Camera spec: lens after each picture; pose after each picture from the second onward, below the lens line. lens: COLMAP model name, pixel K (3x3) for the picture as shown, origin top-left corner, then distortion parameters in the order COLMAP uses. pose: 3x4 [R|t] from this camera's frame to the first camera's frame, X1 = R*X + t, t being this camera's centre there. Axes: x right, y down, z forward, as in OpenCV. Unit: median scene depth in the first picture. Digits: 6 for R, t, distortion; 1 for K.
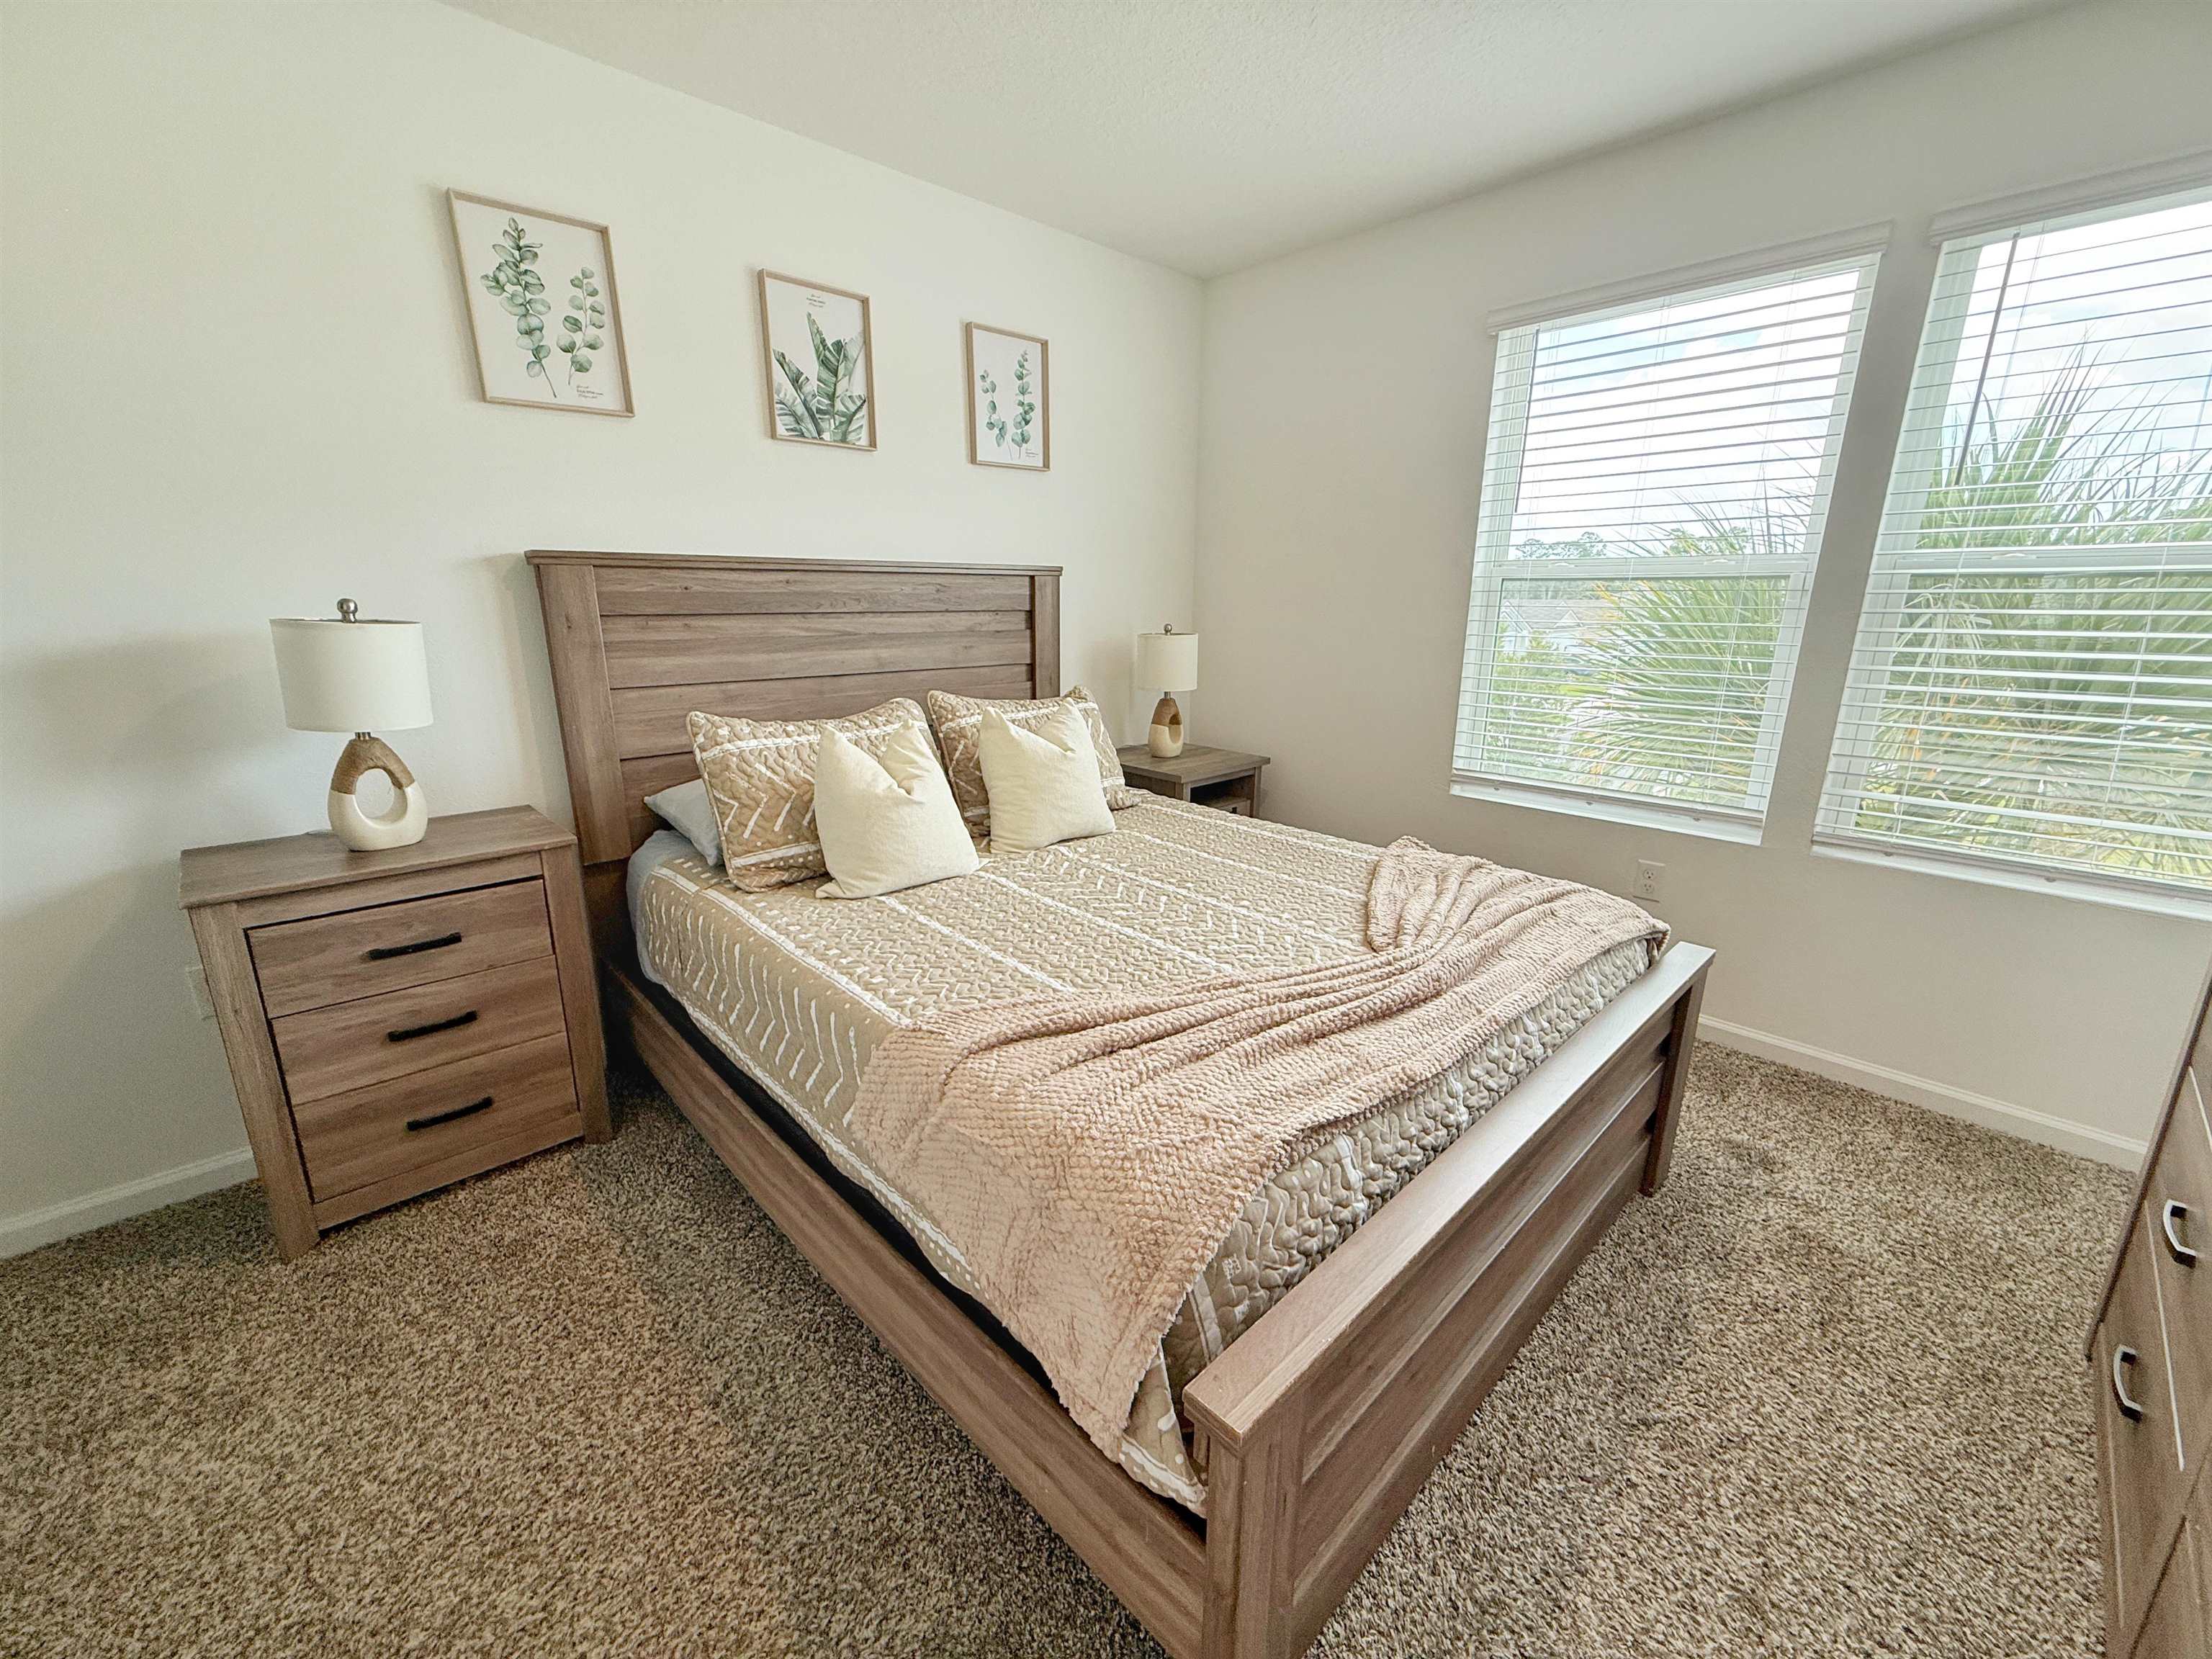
lens RADIAL K [[882.0, 0, 1105.2], [0, 882.0, 825.3], [0, 0, 1]] dist [-0.005041, 0.002156]
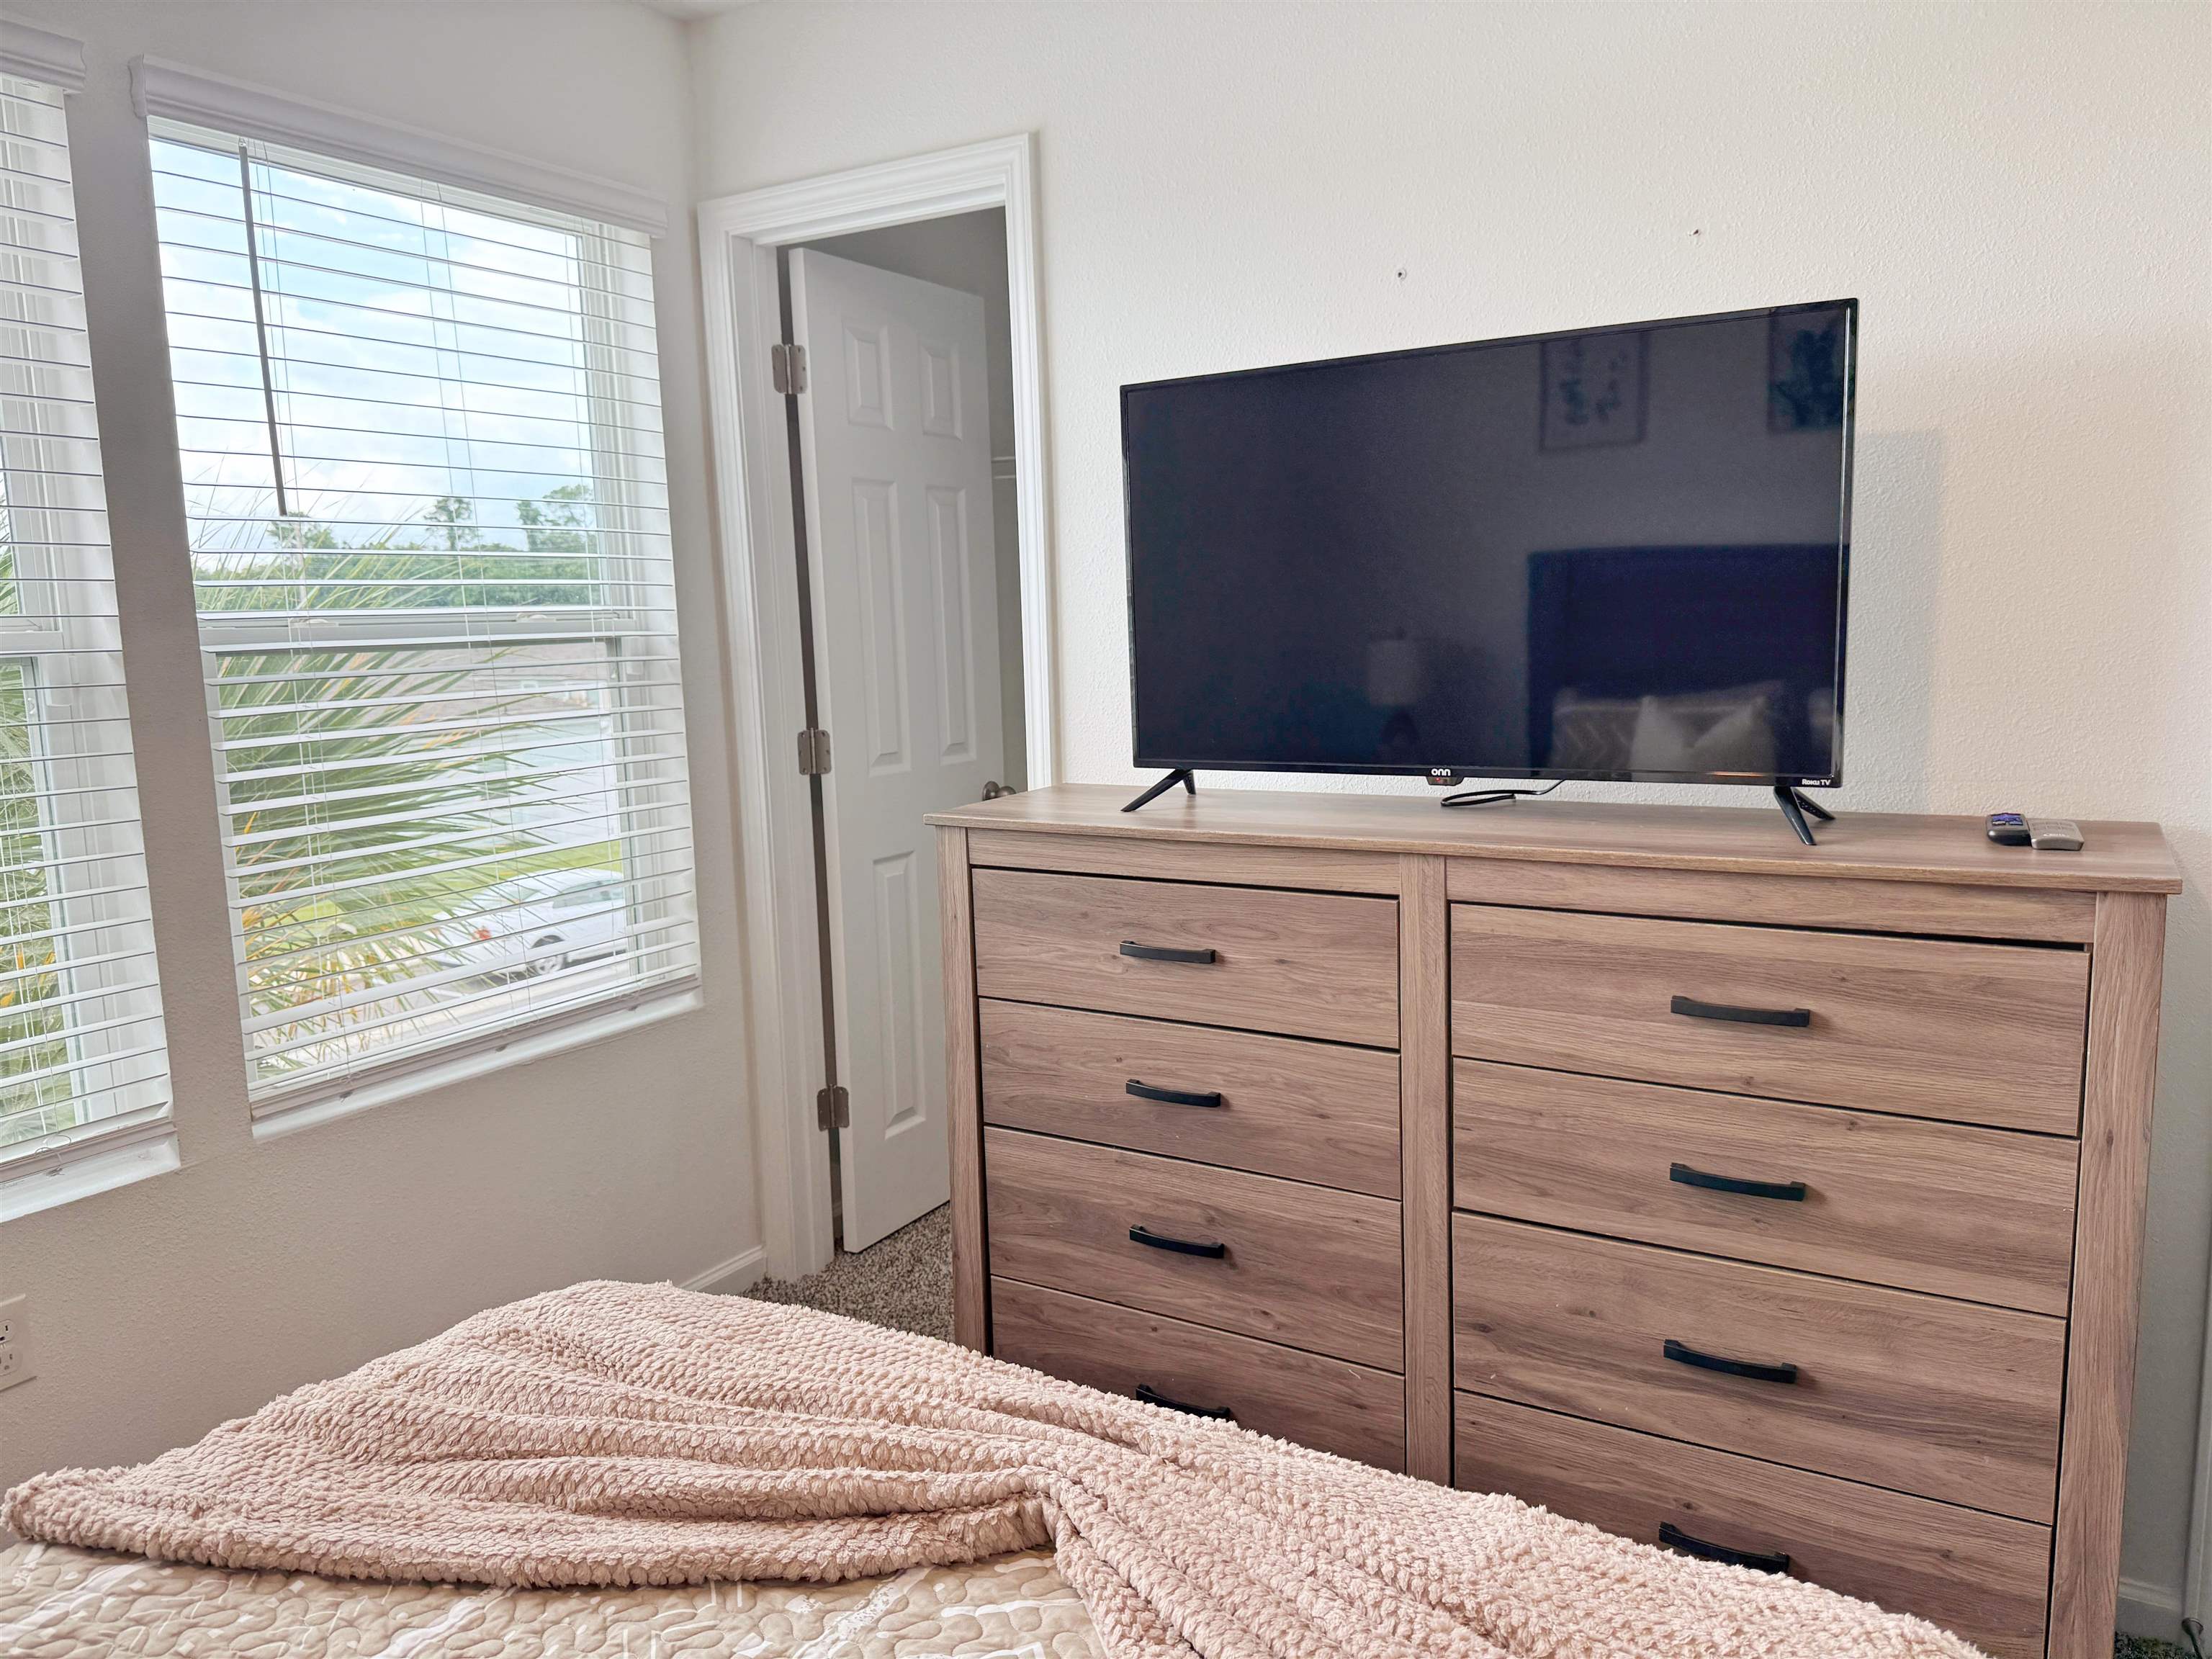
lens RADIAL K [[1564.2, 0, 1107.4], [0, 1564.2, 829.7], [0, 0, 1]] dist [0.053079, -0.072873]
pose [[-0.258271, -0.127489, 0.957623, -0.261172], [0.270215, 0.942156, 0.198307, -0.208156], [-0.927513, 0.309981, -0.208882, 0.663956]]
